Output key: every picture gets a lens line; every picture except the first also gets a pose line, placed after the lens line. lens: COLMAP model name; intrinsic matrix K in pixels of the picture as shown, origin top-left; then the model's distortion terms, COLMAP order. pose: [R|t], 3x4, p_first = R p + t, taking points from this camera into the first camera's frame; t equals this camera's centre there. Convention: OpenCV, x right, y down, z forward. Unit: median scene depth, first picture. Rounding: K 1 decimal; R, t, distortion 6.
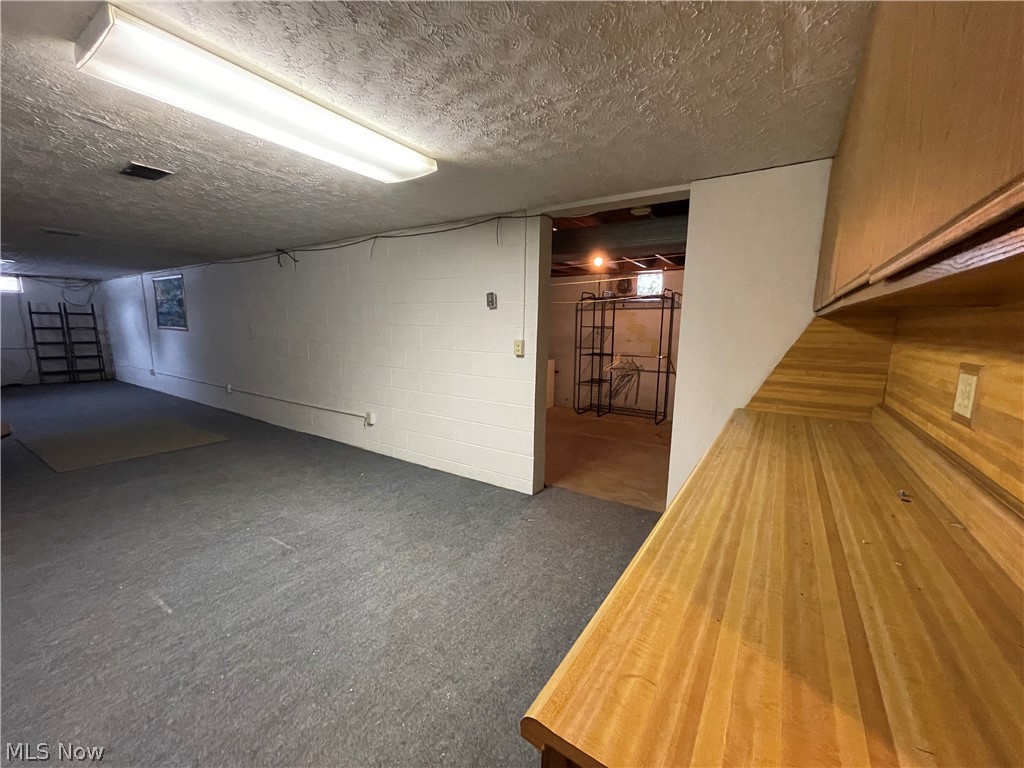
lens RADIAL K [[411.7, 0, 510.4], [0, 411.7, 388.8], [0, 0, 1]] dist [-0.000068, -0.000275]
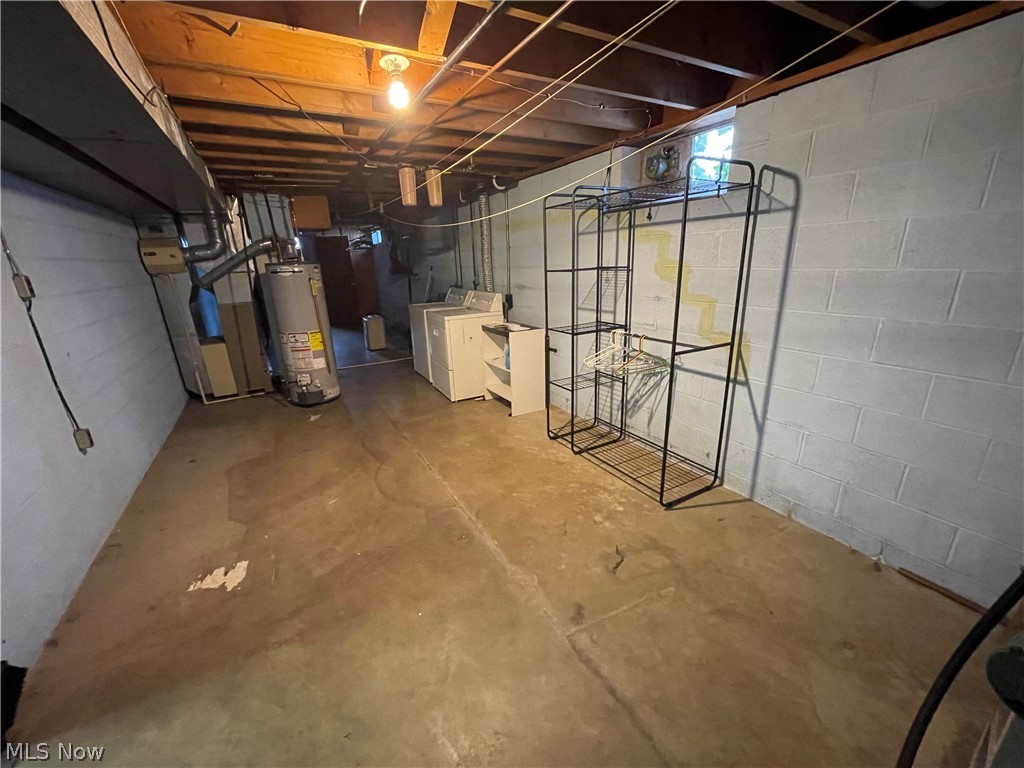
lens RADIAL K [[411.7, 0, 511.8], [0, 411.7, 385.3], [0, 0, 1]] dist [-0.000068, -0.000275]
pose [[0.887396, 0.091484, -0.451840, 0.351234], [-0.020101, 0.986858, 0.160332, -0.090535], [0.460570, -0.133196, 0.877573, 0.513138]]
